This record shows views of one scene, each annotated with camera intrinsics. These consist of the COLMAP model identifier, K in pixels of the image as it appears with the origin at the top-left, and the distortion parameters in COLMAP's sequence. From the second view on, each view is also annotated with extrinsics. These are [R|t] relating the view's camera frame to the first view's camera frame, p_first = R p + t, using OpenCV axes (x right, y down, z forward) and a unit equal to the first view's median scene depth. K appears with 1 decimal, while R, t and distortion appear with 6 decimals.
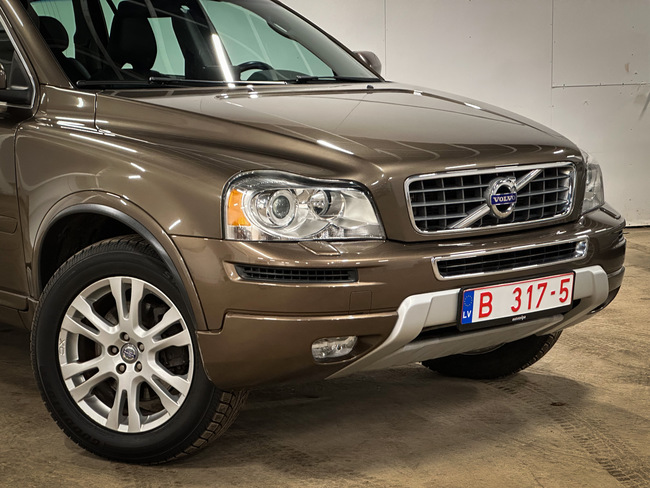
lens RADIAL K [[1584.2, 0, 350.2], [0, 1584.2, 233.0], [0, 0, 1]] dist [0.219257, 0.000000]
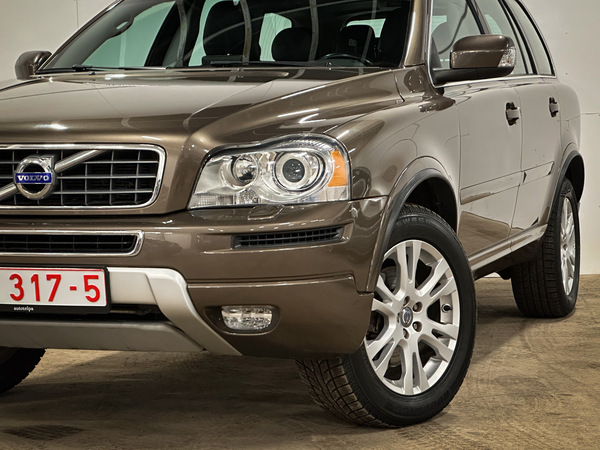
lens RADIAL K [[1449.0, 0, 298.9], [0, 1449.0, 226.0], [0, 0, 1]] dist [0.311021, 0.000000]
pose [[0.442932, 0.061897, -0.894416, 0.935705], [-0.095395, 0.995204, 0.021630, -0.027309], [0.891466, 0.075742, 0.446713, 0.765379]]
